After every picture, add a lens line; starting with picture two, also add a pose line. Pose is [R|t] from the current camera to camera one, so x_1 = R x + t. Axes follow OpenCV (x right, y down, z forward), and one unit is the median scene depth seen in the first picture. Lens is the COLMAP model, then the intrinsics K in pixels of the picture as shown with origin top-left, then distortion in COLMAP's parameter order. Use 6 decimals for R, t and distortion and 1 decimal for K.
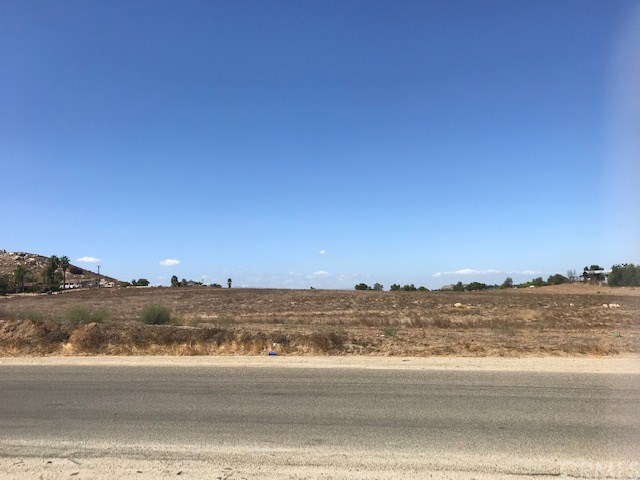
lens RADIAL K [[528.0, 0, 315.1], [0, 528.0, 239.6], [0, 0, 1]] dist [0.026226, -0.033420]
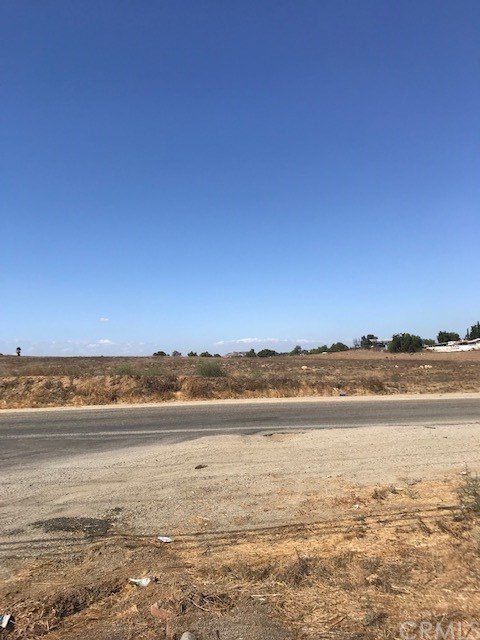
lens RADIAL K [[528.2, 0, 243.3], [0, 528.2, 315.7], [0, 0, 1]] dist [0.024724, -0.037543]
pose [[0.963256, 0.014747, 0.268180, -0.310336], [-0.018671, 0.999753, 0.012089, -0.000923], [-0.267935, -0.016652, 0.963293, -0.114004]]
